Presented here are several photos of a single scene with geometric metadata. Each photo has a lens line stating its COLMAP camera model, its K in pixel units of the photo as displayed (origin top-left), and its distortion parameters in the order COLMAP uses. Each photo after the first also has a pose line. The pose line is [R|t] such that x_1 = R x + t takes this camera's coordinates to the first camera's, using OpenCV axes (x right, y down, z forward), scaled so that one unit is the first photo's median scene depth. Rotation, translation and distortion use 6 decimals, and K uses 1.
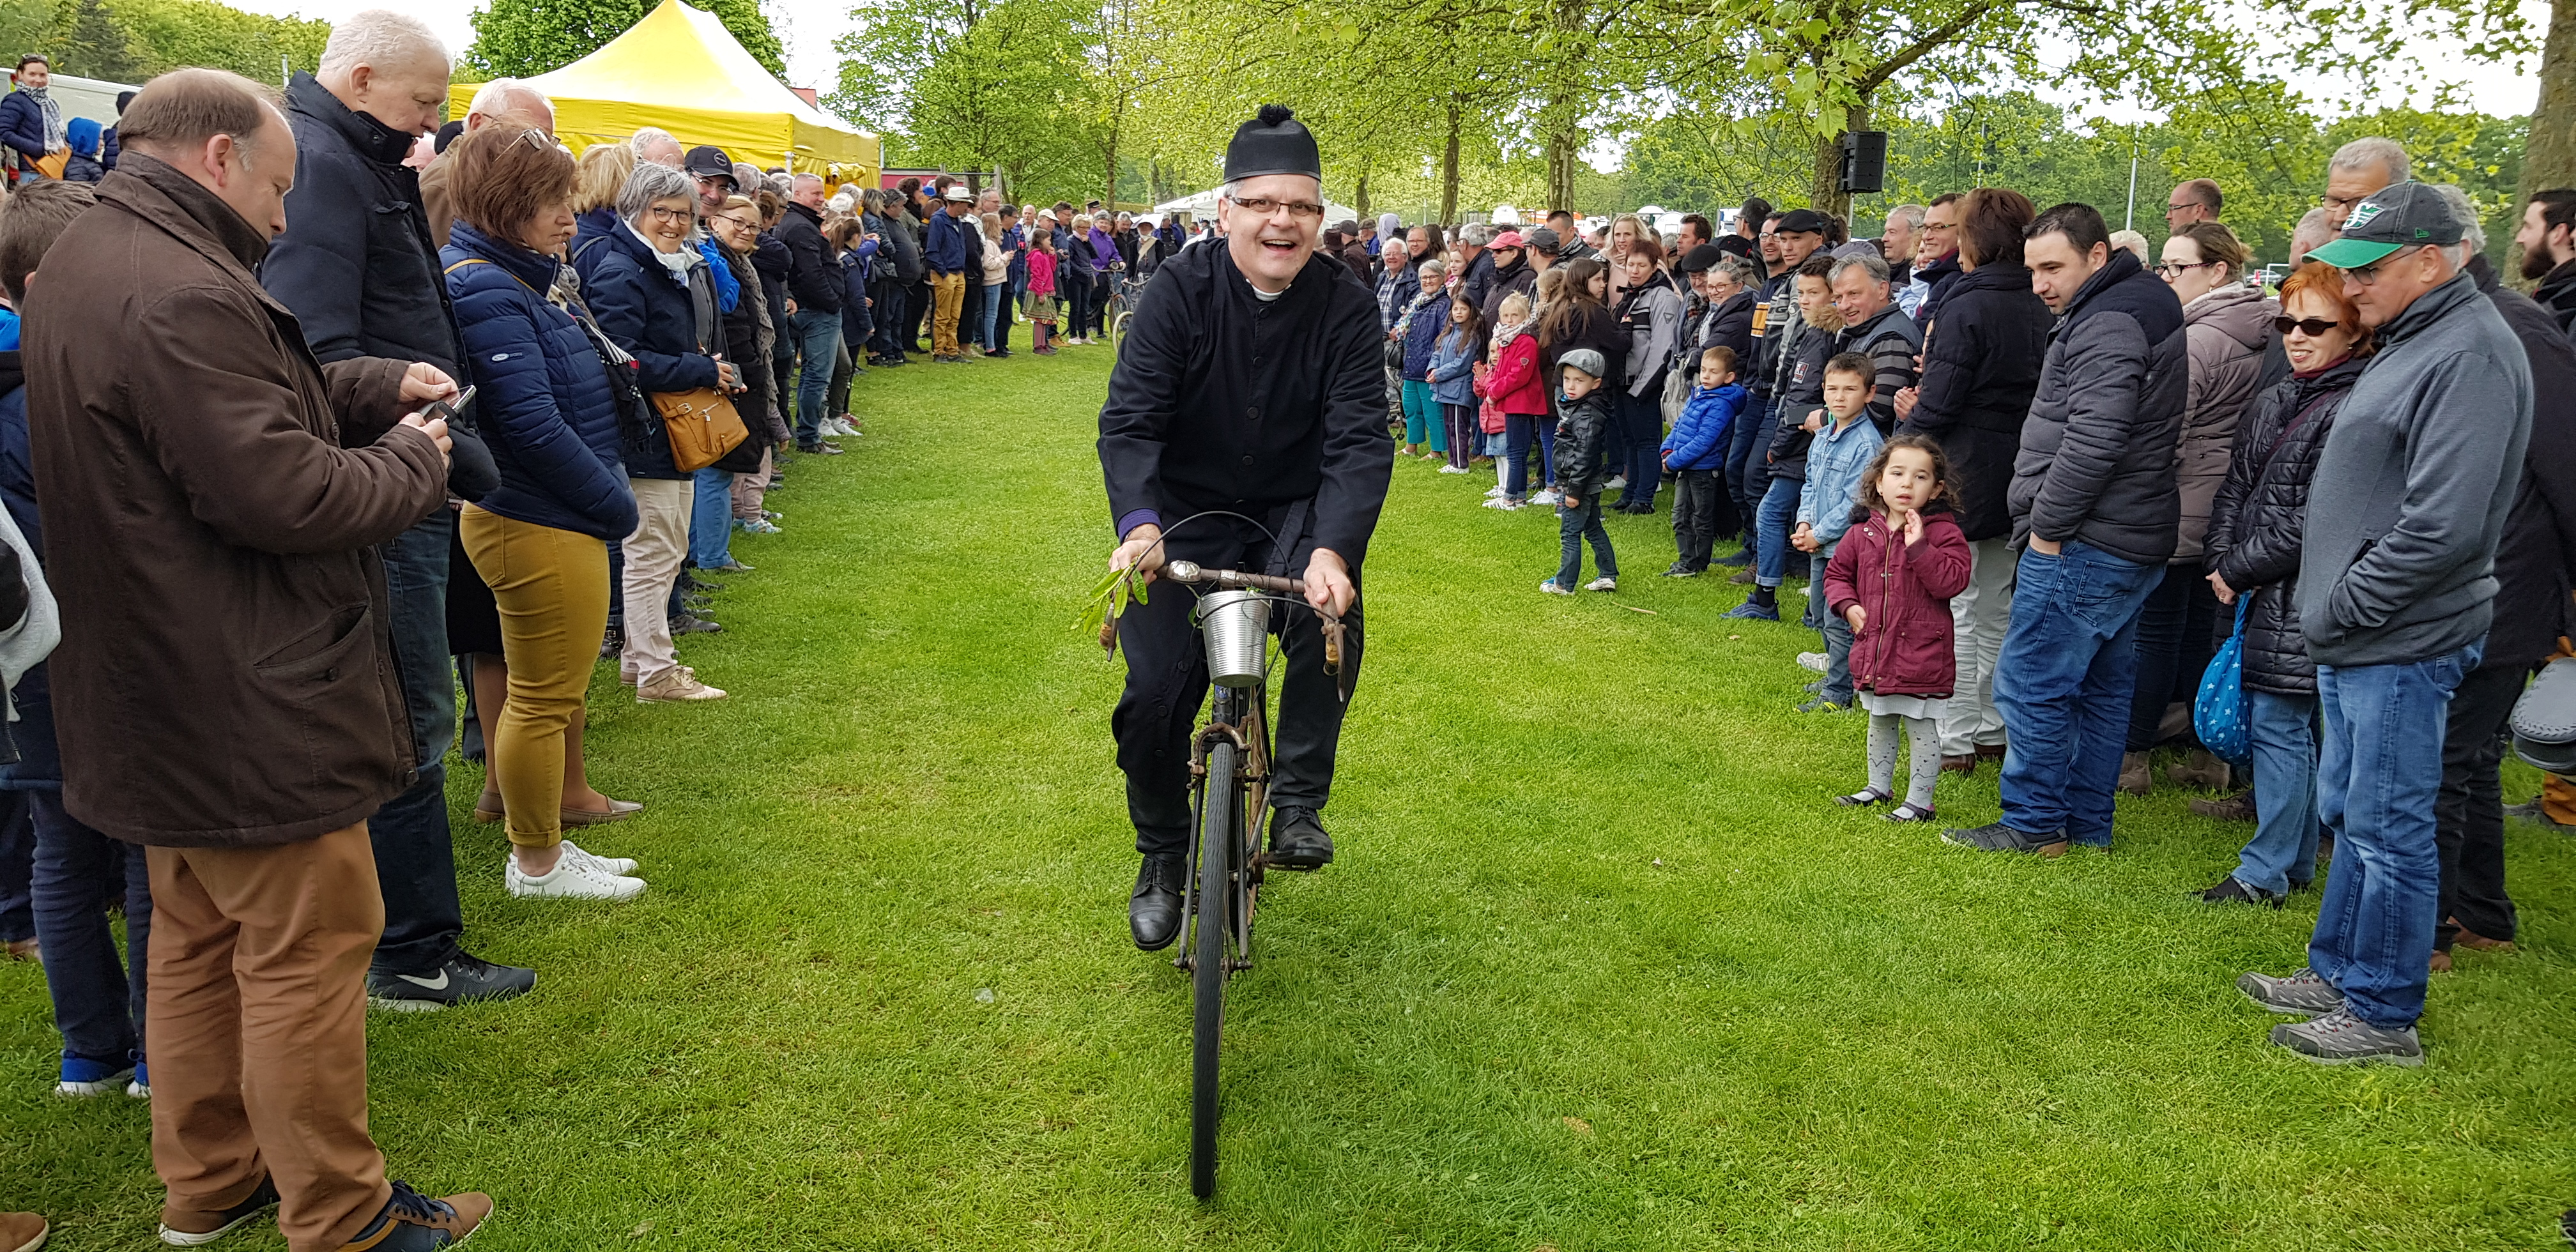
lens RADIAL K [[1854.8, 0, 1244.3], [0, 1854.8, 623.2], [0, 0, 1]] dist [0.060443, -0.111417]
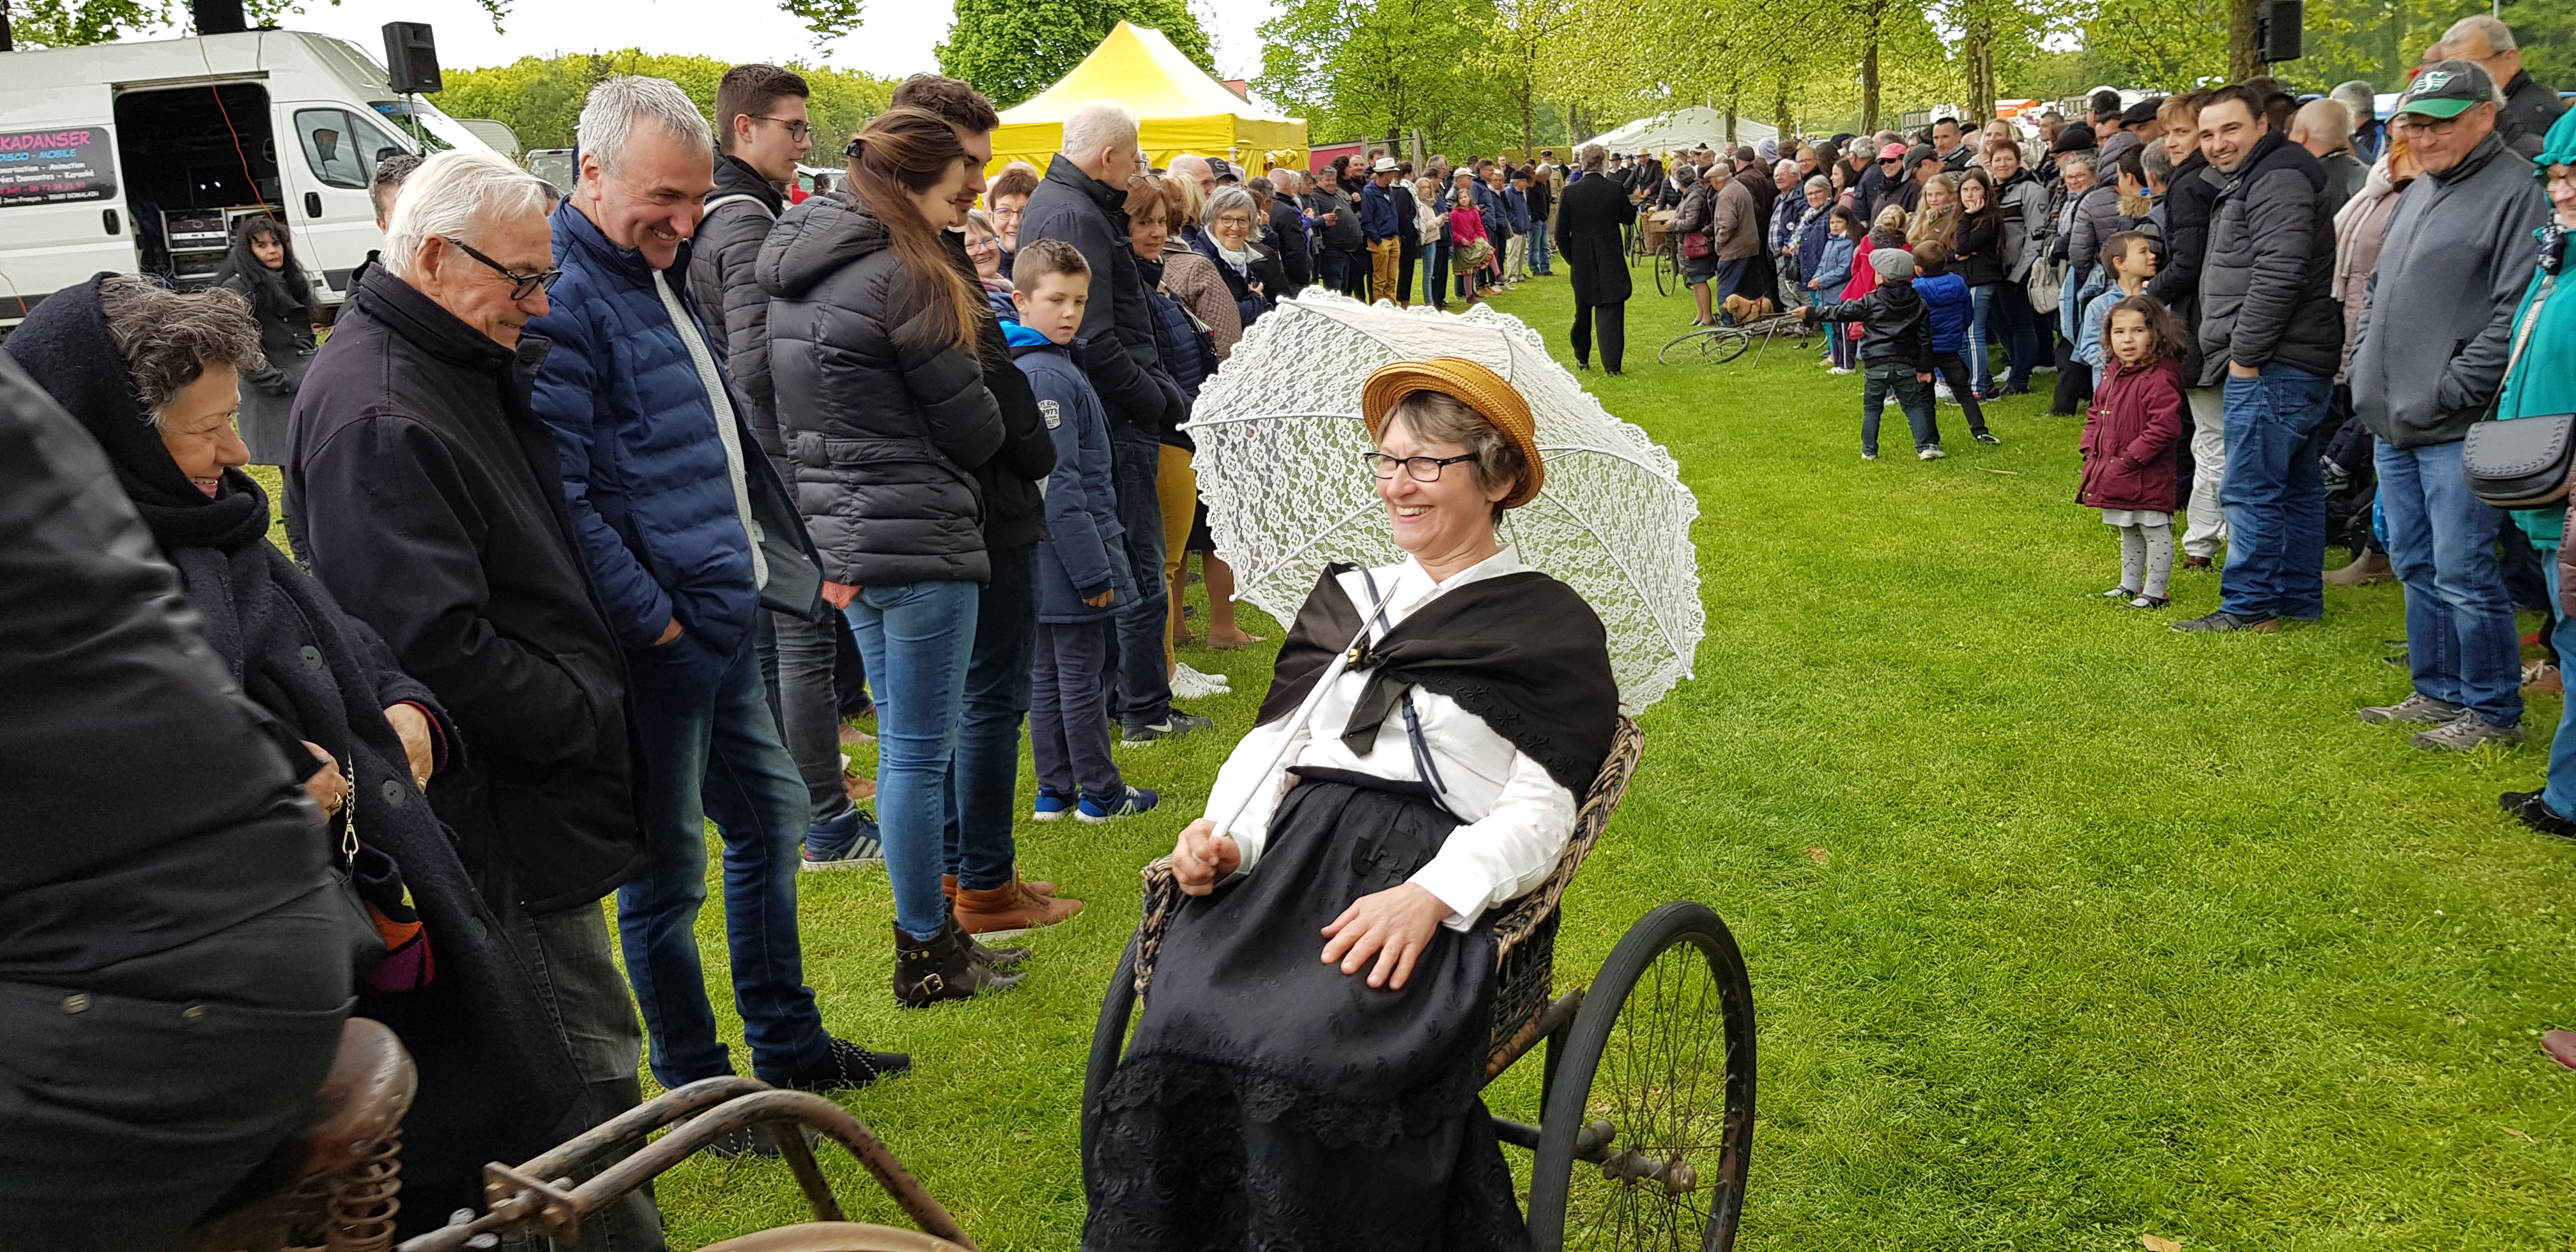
lens RADIAL K [[1854.8, 0, 1244.3], [0, 1854.8, 623.2], [0, 0, 1]] dist [0.060443, -0.111417]
pose [[0.969445, -0.058991, -0.238111, 0.015939], [0.064799, 0.997760, 0.016631, 0.019204], [0.236596, -0.031552, 0.971096, -0.119558]]
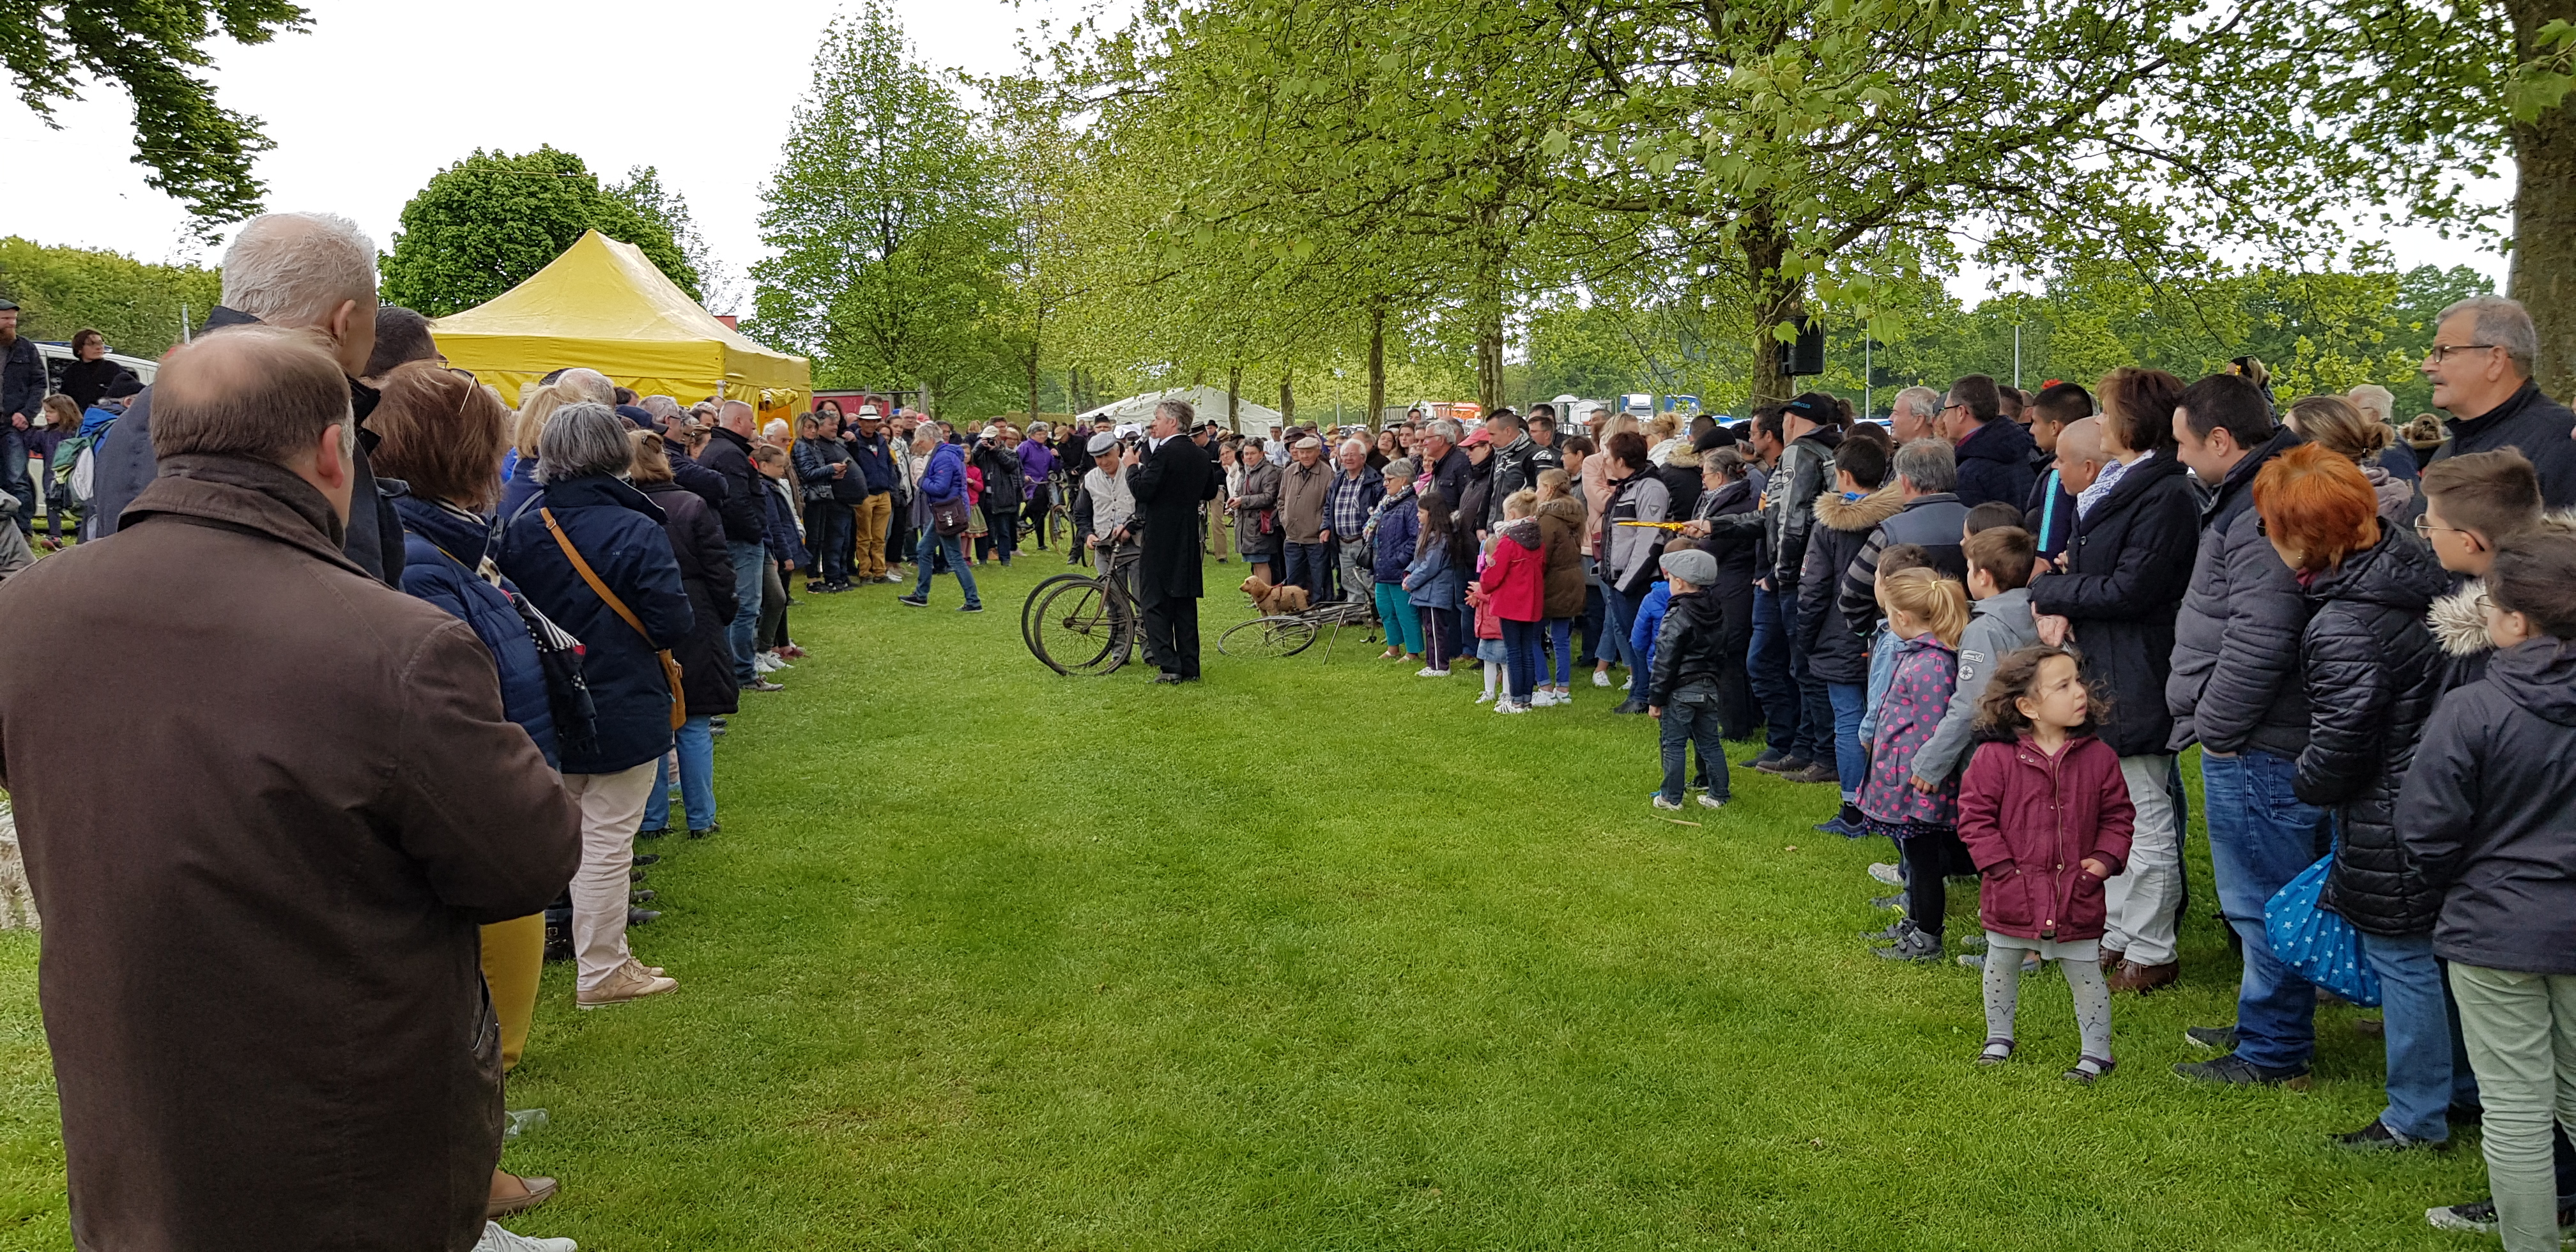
lens RADIAL K [[1844.4, 0, 1288.0], [0, 1844.4, 626.0], [0, 0, 1]] dist [0.063833, -0.124086]
pose [[0.996571, -0.051211, 0.064985, -0.021486], [0.057622, 0.993222, -0.100948, -0.012154], [-0.059375, 0.104346, 0.992767, 0.040995]]
